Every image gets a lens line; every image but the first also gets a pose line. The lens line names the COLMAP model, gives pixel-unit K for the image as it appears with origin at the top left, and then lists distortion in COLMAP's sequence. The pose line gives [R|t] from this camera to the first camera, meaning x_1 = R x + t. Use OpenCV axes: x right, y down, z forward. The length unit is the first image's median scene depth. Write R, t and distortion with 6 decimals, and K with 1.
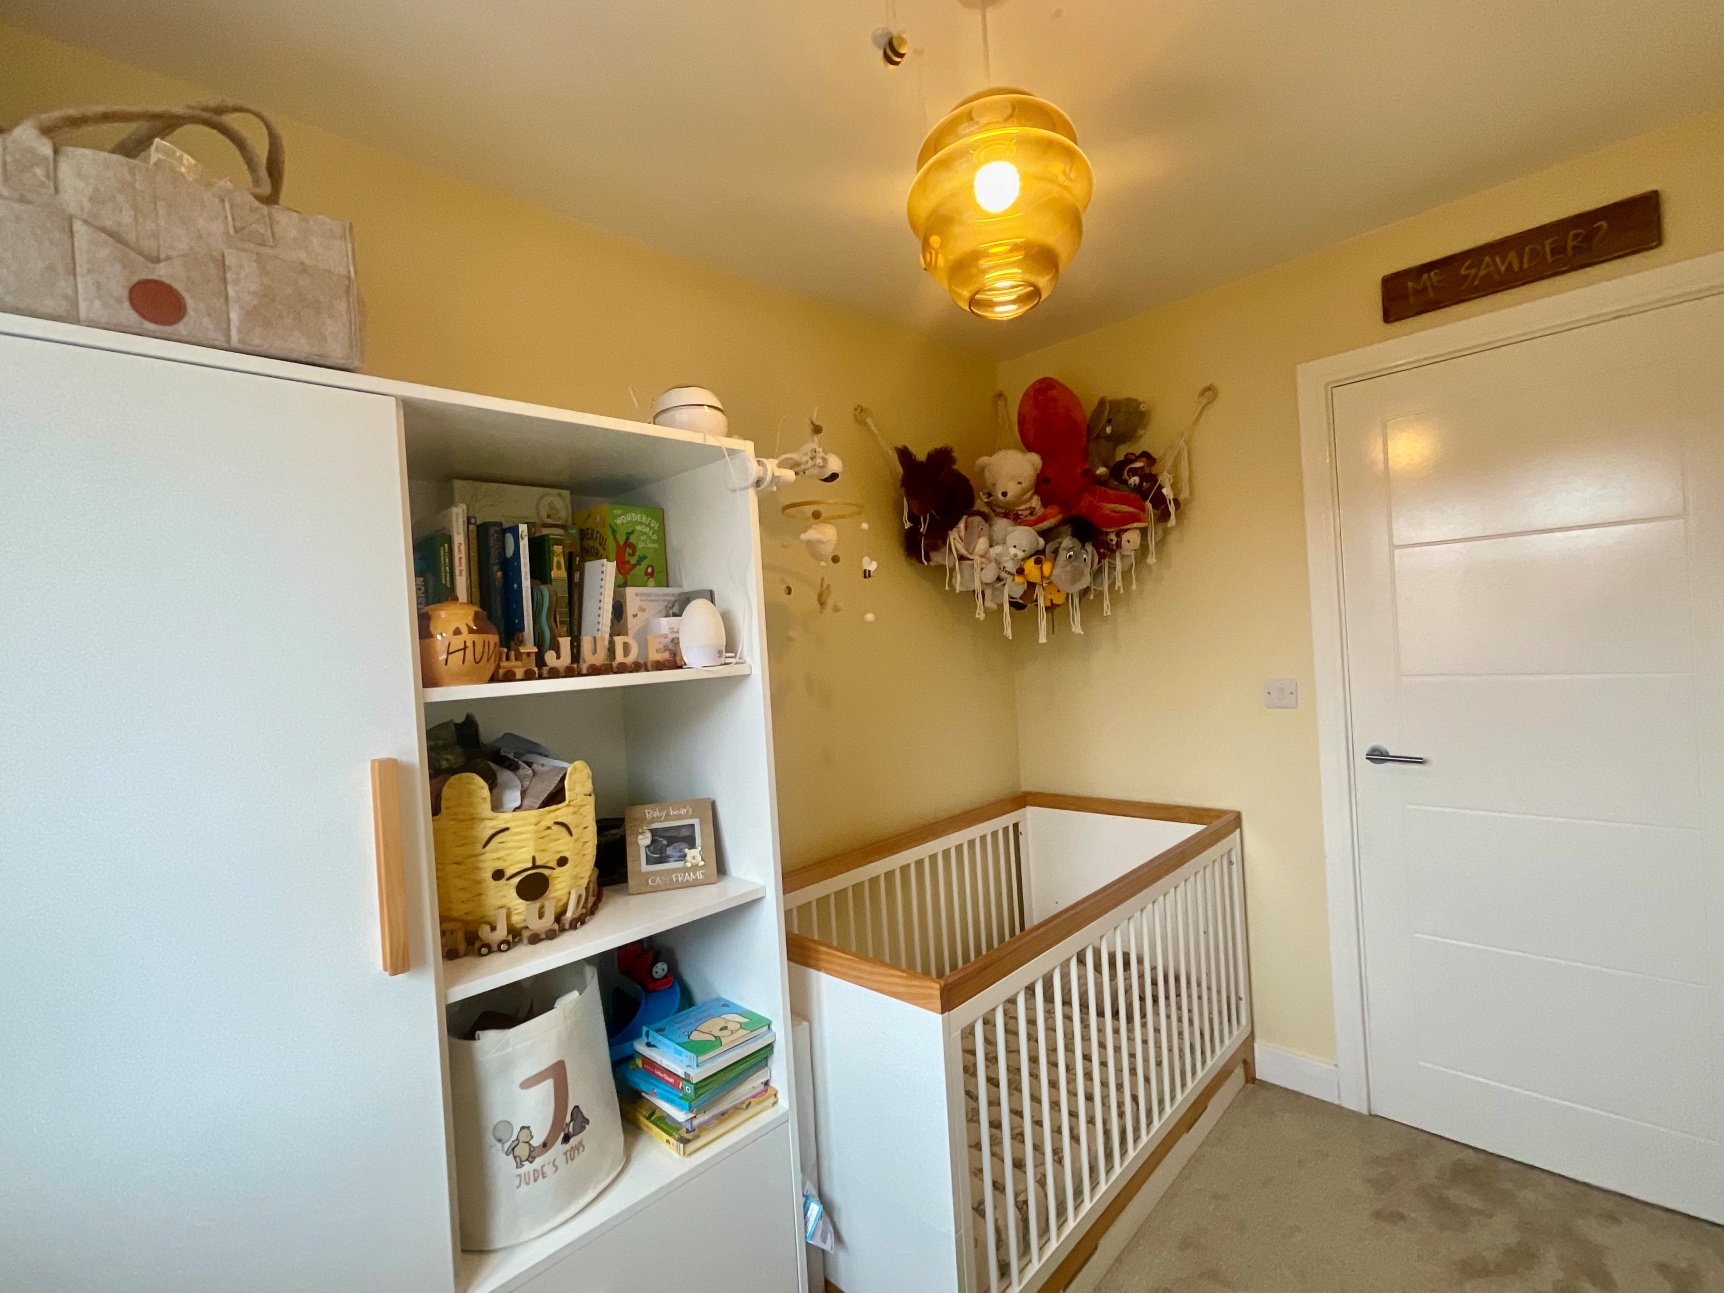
lens RADIAL K [[695.9, 0, 862.0], [0, 695.9, 646.5], [0, 0, 1]] dist [0.001088, -0.000107]
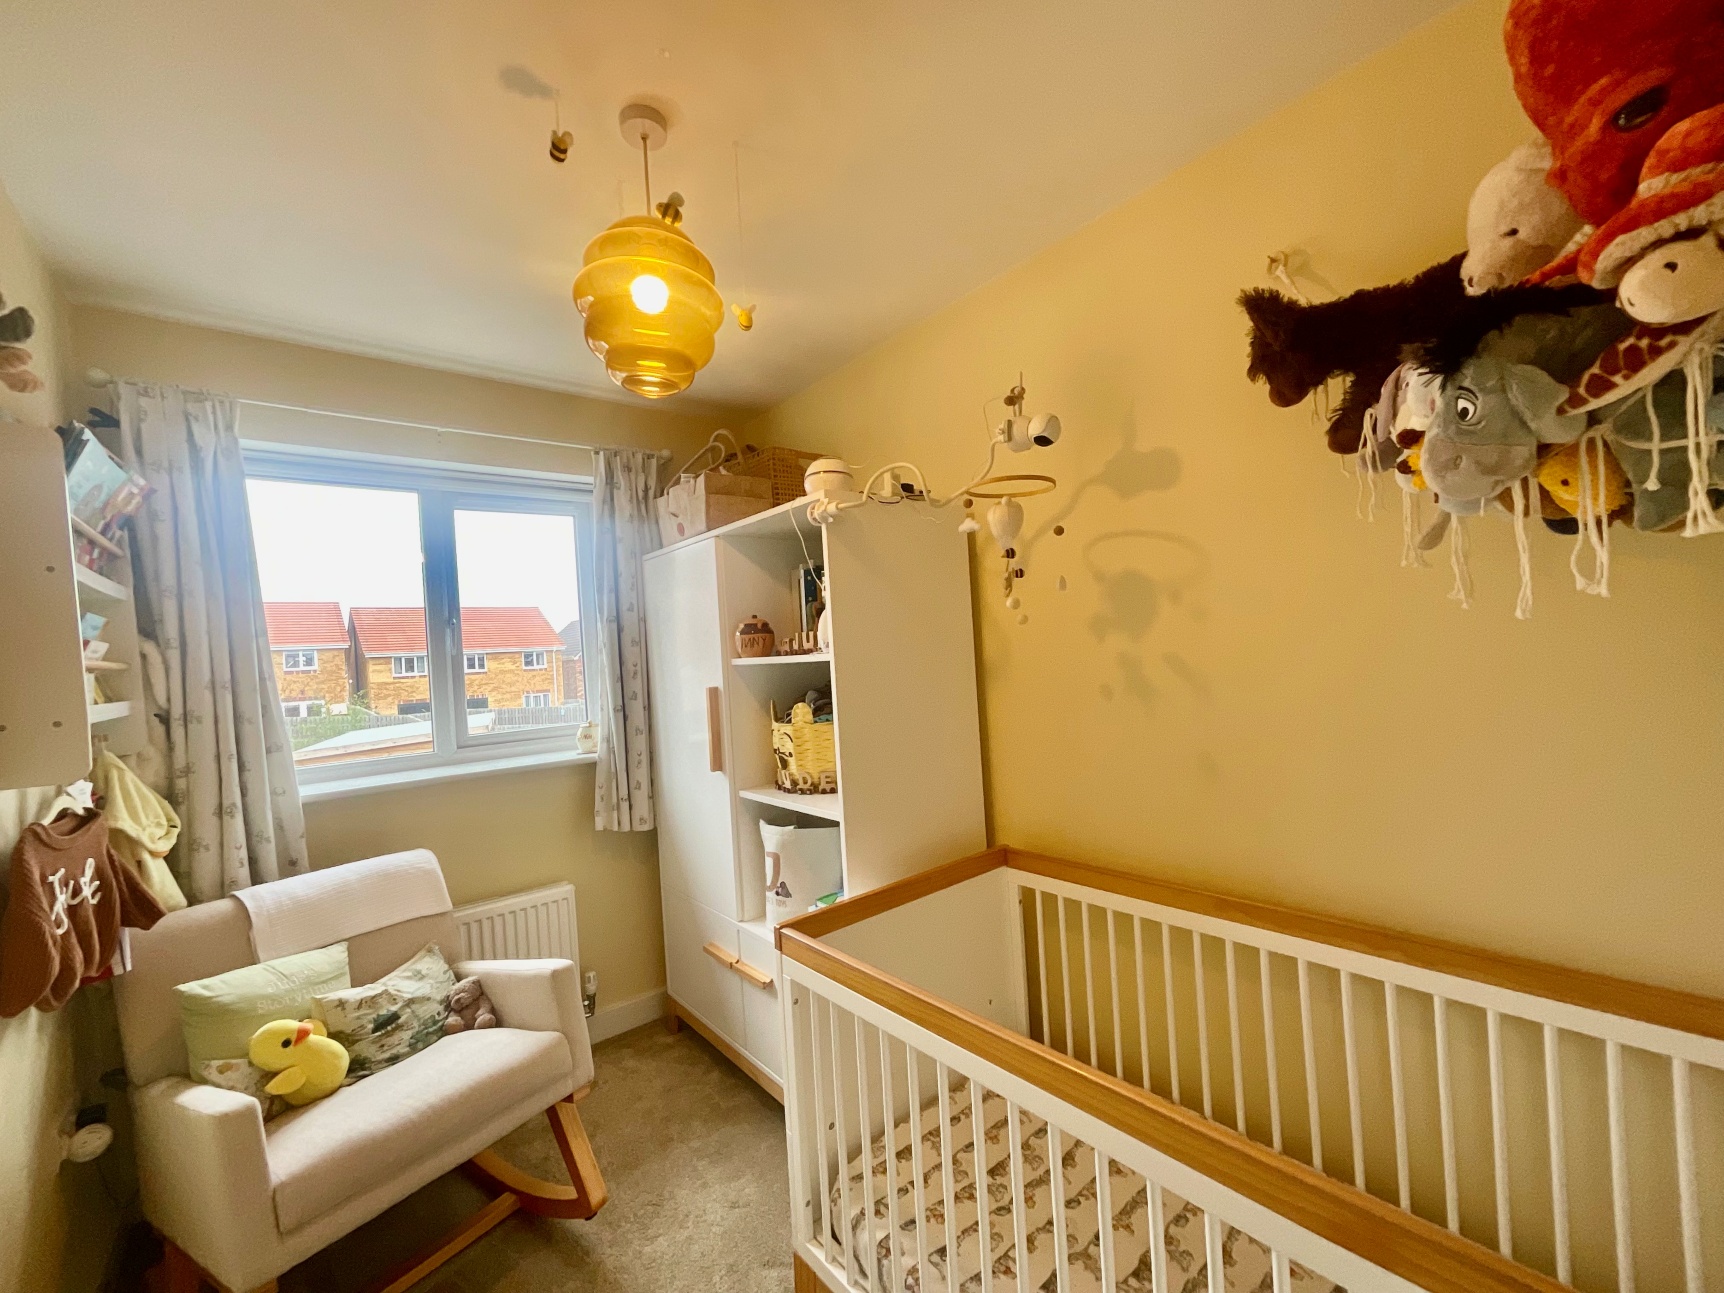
lens RADIAL K [[695.9, 0, 862.0], [0, 695.9, 646.5], [0, 0, 1]] dist [0.001088, -0.000107]
pose [[-0.043401, 0.057630, -0.997394, 1.356518], [0.065247, 0.996367, 0.054731, -0.064359], [0.996925, -0.062701, -0.047004, 1.270646]]
